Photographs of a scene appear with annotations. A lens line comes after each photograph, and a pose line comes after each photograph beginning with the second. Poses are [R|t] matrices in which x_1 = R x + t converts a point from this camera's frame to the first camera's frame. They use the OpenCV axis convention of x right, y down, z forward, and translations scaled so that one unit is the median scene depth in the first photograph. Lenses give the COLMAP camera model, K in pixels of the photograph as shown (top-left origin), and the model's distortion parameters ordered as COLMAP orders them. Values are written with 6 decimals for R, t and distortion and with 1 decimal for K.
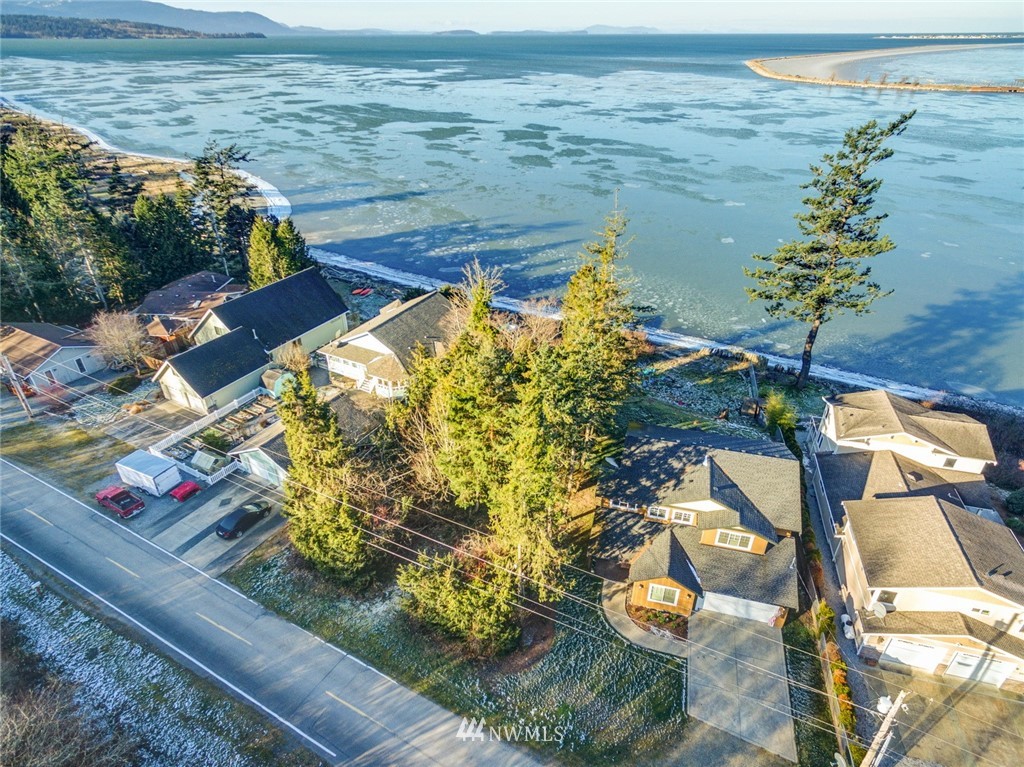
lens RADIAL K [[586.5, 0, 505.1], [0, 586.5, 387.1], [0, 0, 1]] dist [0.002708, 0.001779]
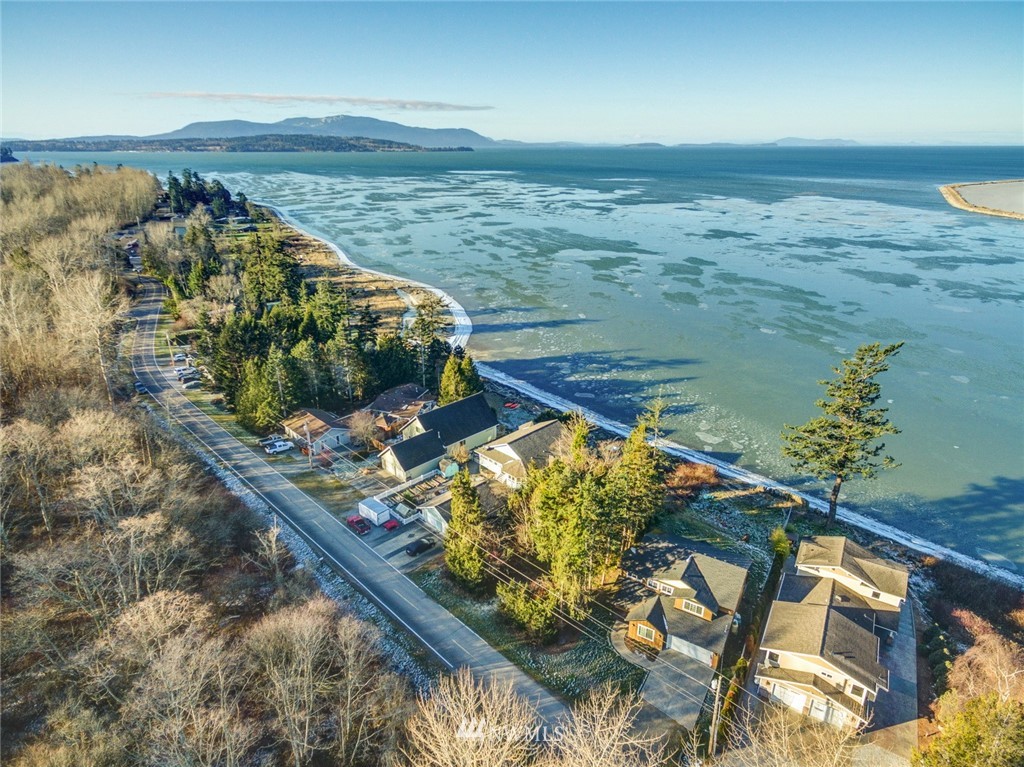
lens RADIAL K [[586.5, 0, 502.4], [0, 586.5, 381.6], [0, 0, 1]] dist [0.002708, 0.001779]
pose [[0.957717, 0.104421, -0.268094, 0.199134], [-0.146197, 0.979172, -0.140882, -0.044912], [0.247799, 0.174120, 0.953036, -0.667135]]
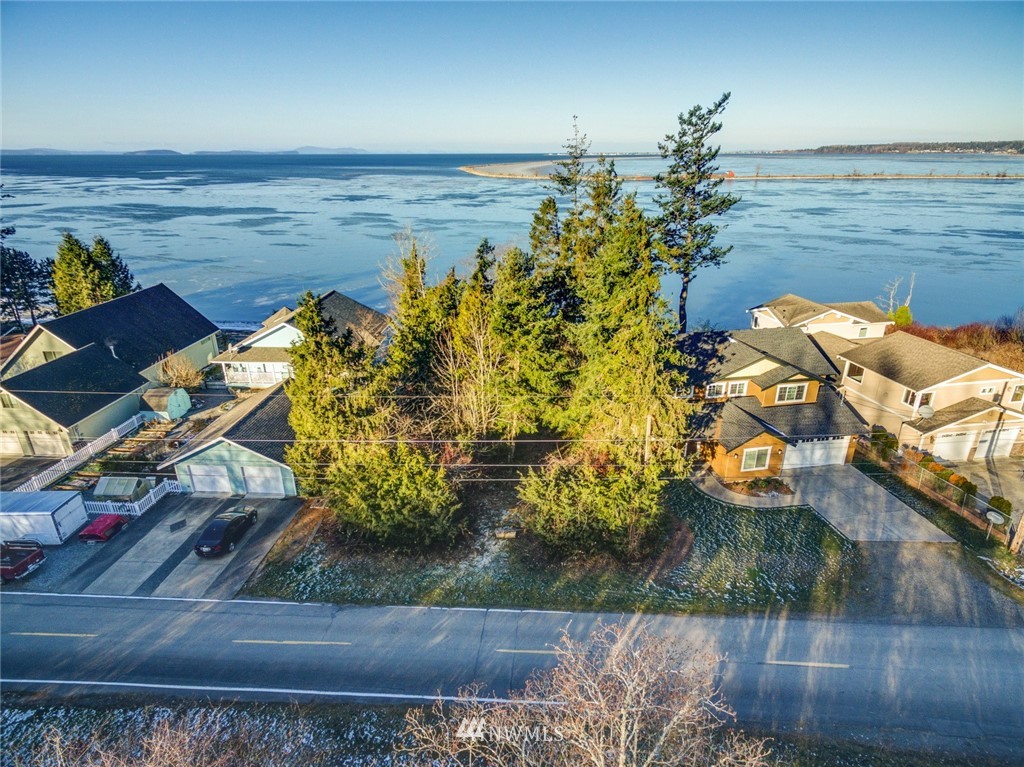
lens RADIAL K [[586.5, 0, 512.4], [0, 586.5, 376.1], [0, 0, 1]] dist [0.002708, 0.001779]
pose [[0.902034, -0.154119, 0.403215, -0.372670], [0.222958, 0.966191, -0.129477, 0.203691], [-0.369628, 0.206693, 0.905899, 0.186580]]
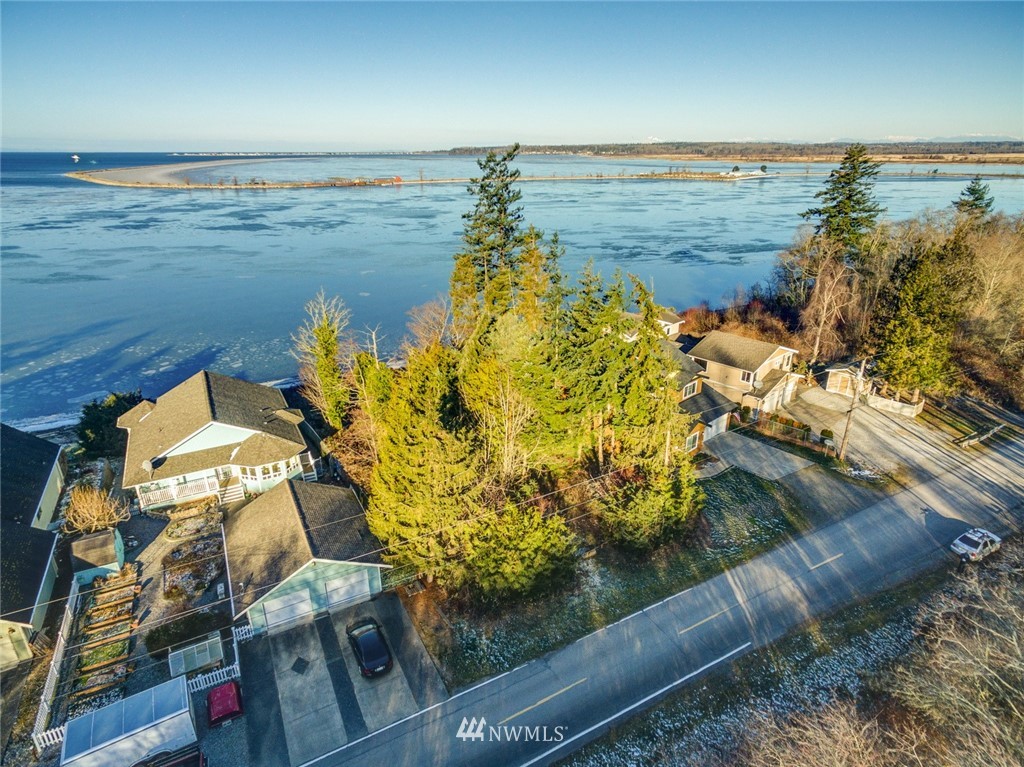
lens RADIAL K [[586.5, 0, 518.4], [0, 586.5, 380.4], [0, 0, 1]] dist [0.002708, 0.001779]
pose [[0.534017, -0.305804, 0.788232, -0.762950], [0.435766, 0.898478, 0.053350, -0.015992], [-0.724524, 0.314995, 0.613061, 0.330828]]
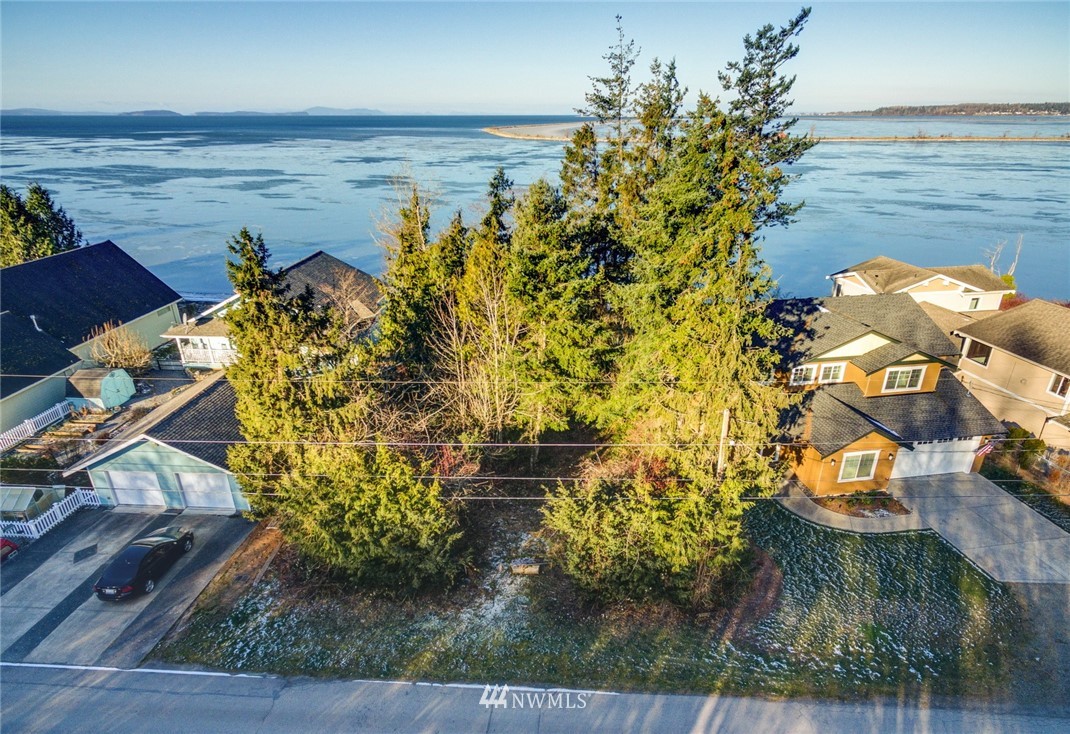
lens RADIAL K [[622.3, 0, 537.5], [0, 622.3, 398.7], [0, 0, 1]] dist [0.006317, -0.002211]
pose [[0.904765, -0.175180, 0.388217, -0.305851], [0.217633, 0.973670, -0.067846, 0.187815], [-0.366109, 0.145874, 0.919067, 0.328725]]
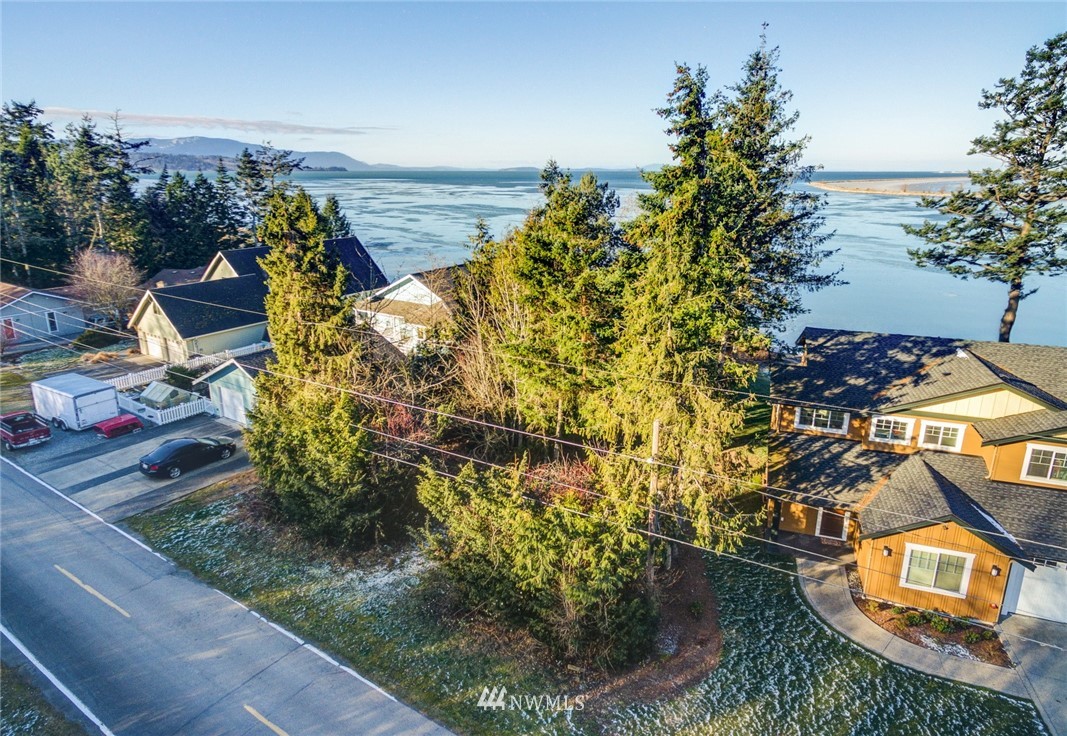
lens RADIAL K [[620.6, 0, 518.8], [0, 620.6, 332.3], [0, 0, 1]] dist [0.006317, -0.002211]
pose [[0.997161, 0.024647, -0.071146, -0.042993], [-0.043570, 0.959518, -0.278256, 0.255817], [0.061408, 0.280566, 0.957868, 0.324486]]
